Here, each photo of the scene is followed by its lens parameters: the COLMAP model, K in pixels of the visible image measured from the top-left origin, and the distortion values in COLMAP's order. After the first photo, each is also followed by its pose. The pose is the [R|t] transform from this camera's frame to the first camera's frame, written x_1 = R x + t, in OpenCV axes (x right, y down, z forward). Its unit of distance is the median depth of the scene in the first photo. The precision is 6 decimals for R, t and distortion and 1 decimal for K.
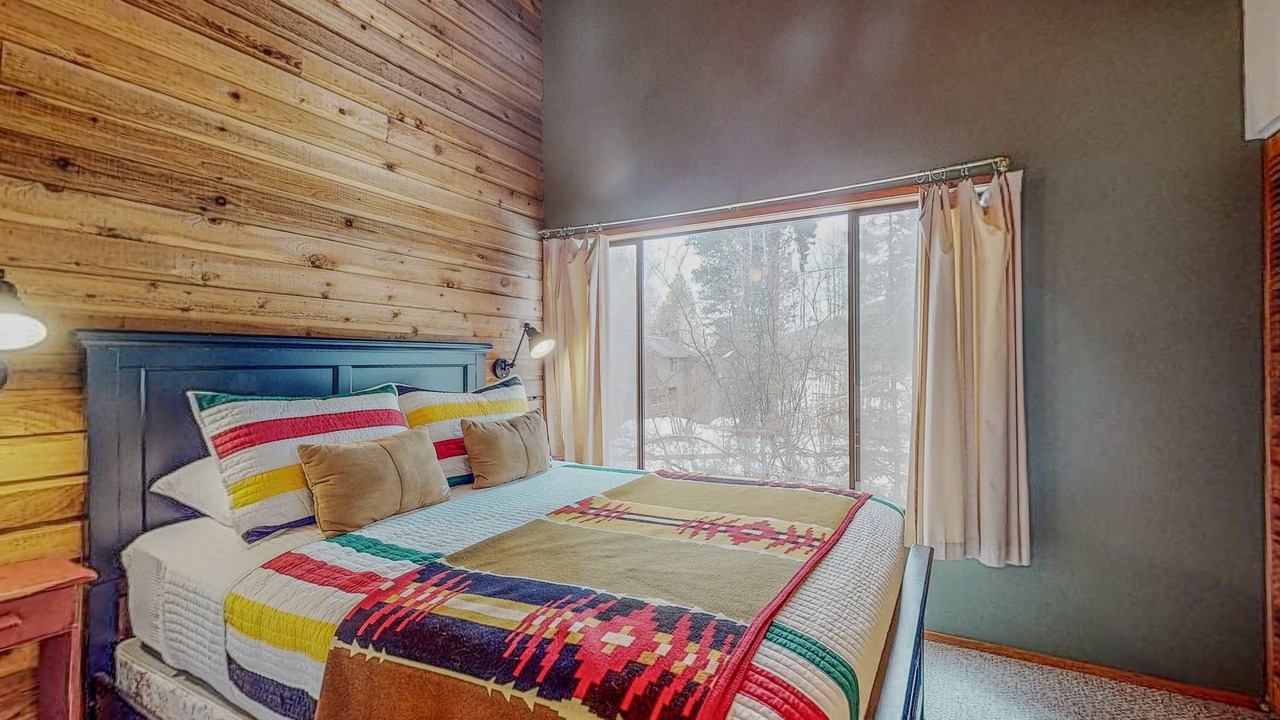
lens RADIAL K [[558.2, 0, 639.7], [0, 558.2, 358.9], [0, 0, 1]] dist [0.001178, -0.000518]
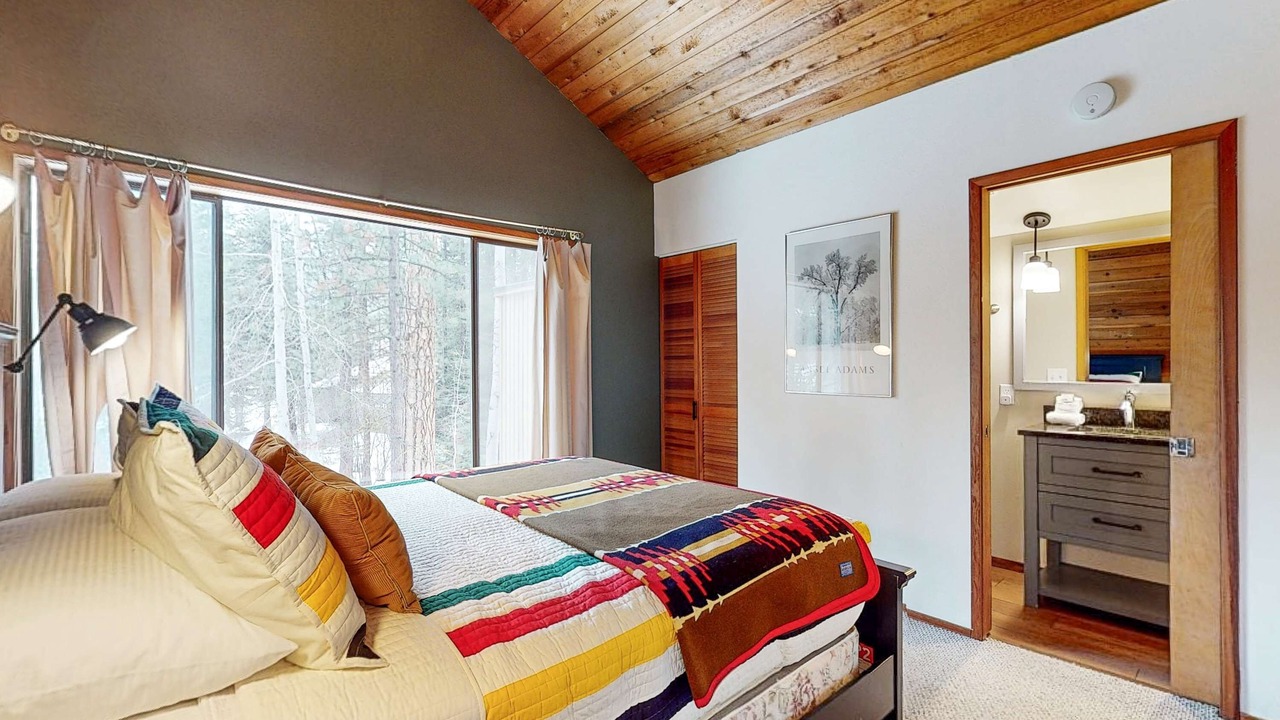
lens RADIAL K [[558.2, 0, 627.8], [0, 558.2, 371.0], [0, 0, 1]] dist [0.001178, -0.000518]
pose [[0.337133, -0.007504, 0.941427, -1.178629], [-0.004341, 0.999945, 0.009526, 0.013310], [-0.941447, -0.007298, 0.337082, 0.547327]]
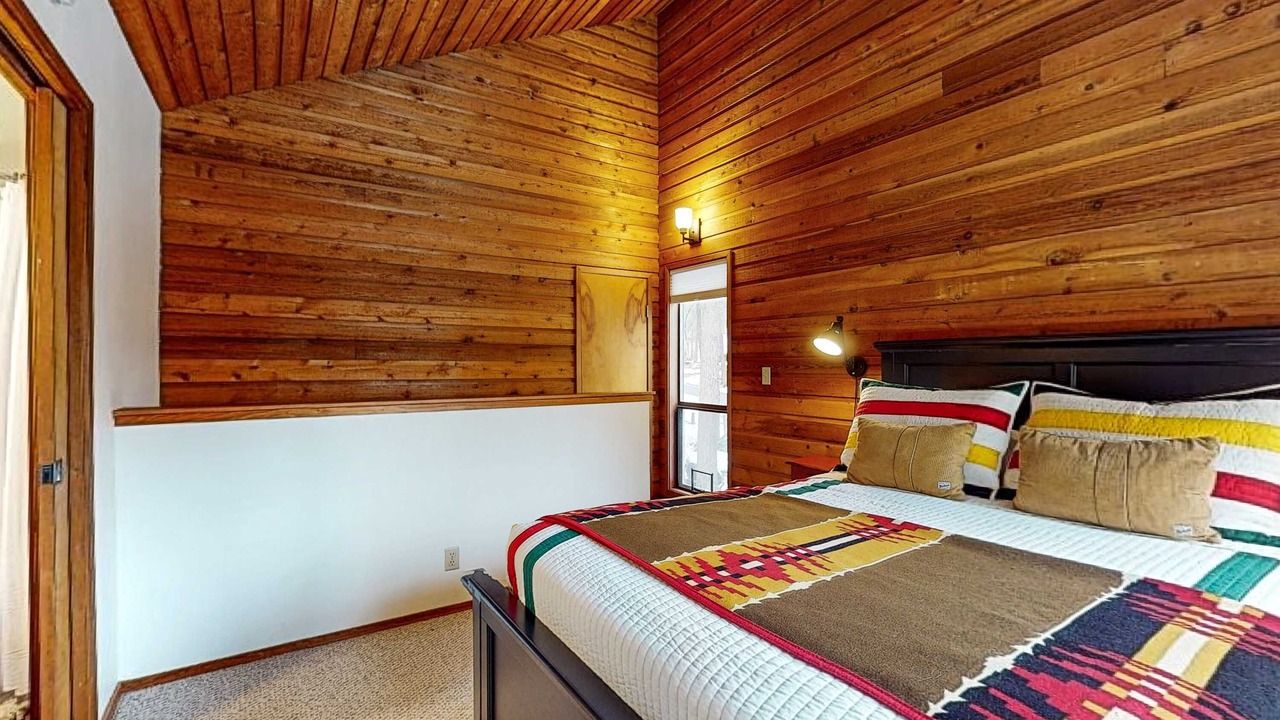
lens RADIAL K [[558.2, 0, 642.7], [0, 558.2, 357.9], [0, 0, 1]] dist [0.001178, -0.000518]
pose [[-0.444620, -0.002351, -0.895716, 1.031857], [0.011457, 0.999900, -0.008312, 0.005048], [0.895646, -0.013958, -0.444549, 1.240201]]
